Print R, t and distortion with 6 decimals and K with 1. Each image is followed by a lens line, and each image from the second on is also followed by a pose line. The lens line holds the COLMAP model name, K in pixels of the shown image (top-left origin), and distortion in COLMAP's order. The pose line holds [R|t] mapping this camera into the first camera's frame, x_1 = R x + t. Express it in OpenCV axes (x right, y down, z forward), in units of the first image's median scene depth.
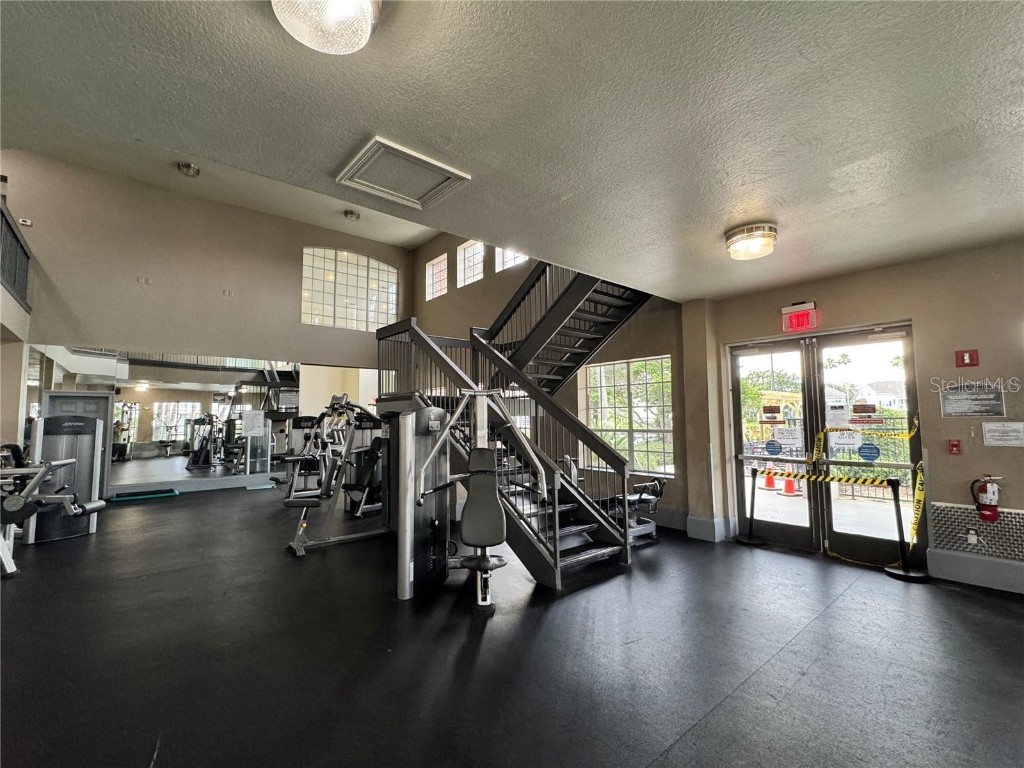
lens RADIAL K [[449.6, 0, 512.0], [0, 449.6, 384.0], [0, 0, 1]] dist [-0.000135, -0.000056]
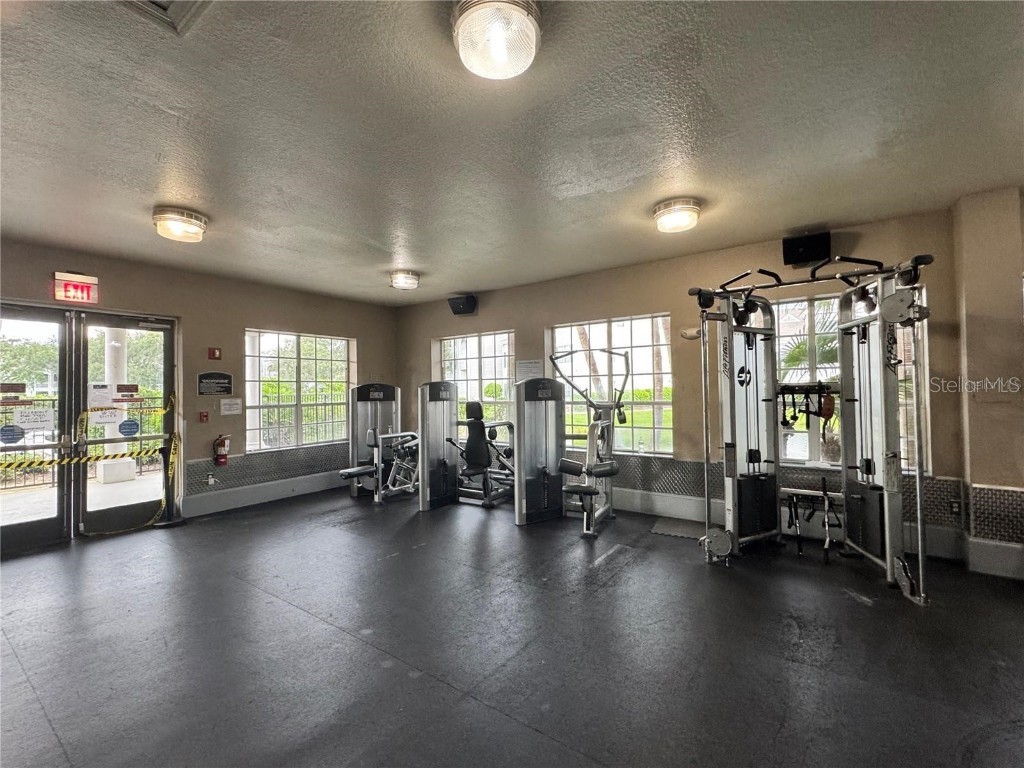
lens RADIAL K [[449.6, 0, 512.0], [0, 449.6, 384.0], [0, 0, 1]] dist [-0.000135, -0.000056]
pose [[-0.231997, 0.029487, 0.972269, -0.565041], [-0.055426, 0.997516, -0.043478, 0.047042], [-0.971136, -0.063976, -0.229787, 0.409526]]
